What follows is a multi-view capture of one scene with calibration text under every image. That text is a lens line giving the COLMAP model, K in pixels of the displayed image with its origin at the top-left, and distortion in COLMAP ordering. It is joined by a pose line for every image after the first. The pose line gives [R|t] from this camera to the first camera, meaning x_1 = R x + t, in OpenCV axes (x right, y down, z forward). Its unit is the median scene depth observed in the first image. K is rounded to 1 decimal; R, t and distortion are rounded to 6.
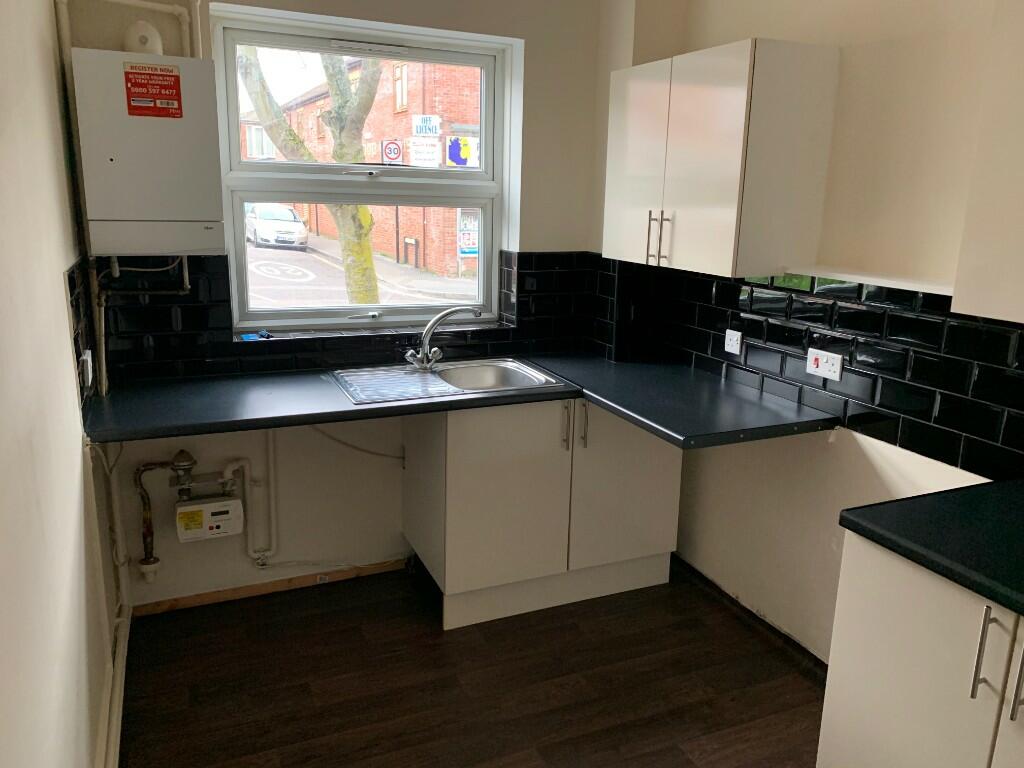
lens RADIAL K [[770.2, 0, 510.5], [0, 770.2, 378.1], [0, 0, 1]] dist [0.000597, -0.010261]
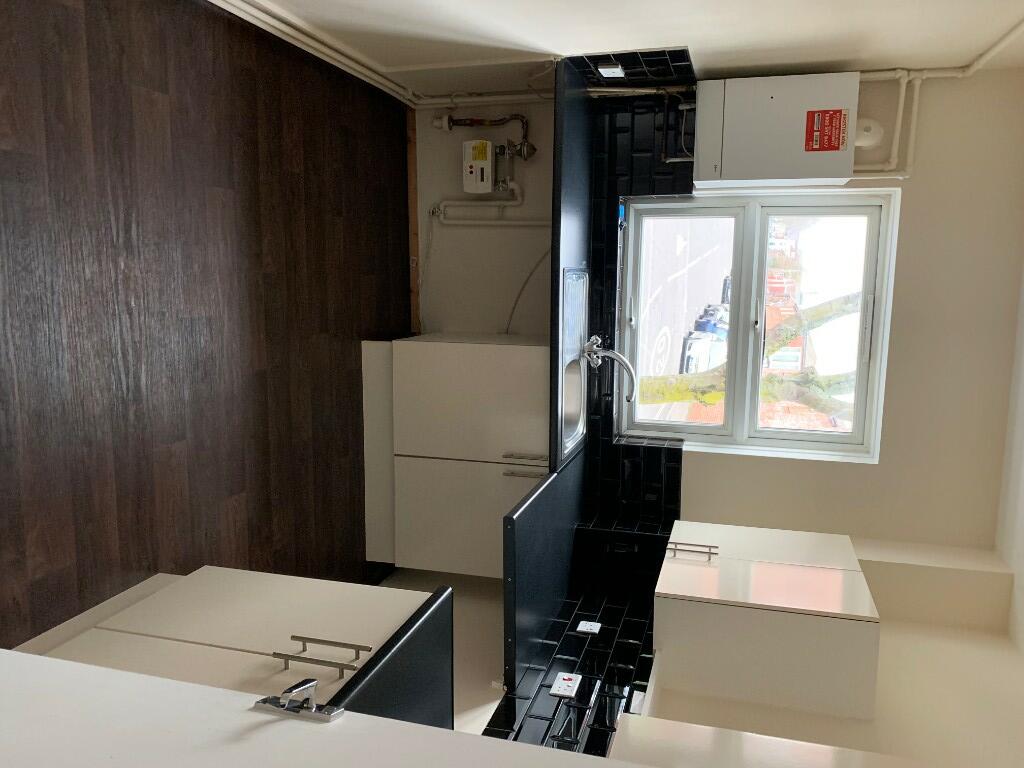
lens RADIAL K [[770.2, 0, 509.9], [0, 770.2, 384.8], [0, 0, 1]] dist [0.000597, -0.010261]
pose [[-0.099949, 0.959740, -0.262507, 0.263901], [-0.994524, -0.088266, 0.055961, 0.030753], [0.030537, 0.266663, 0.963306, -0.102755]]
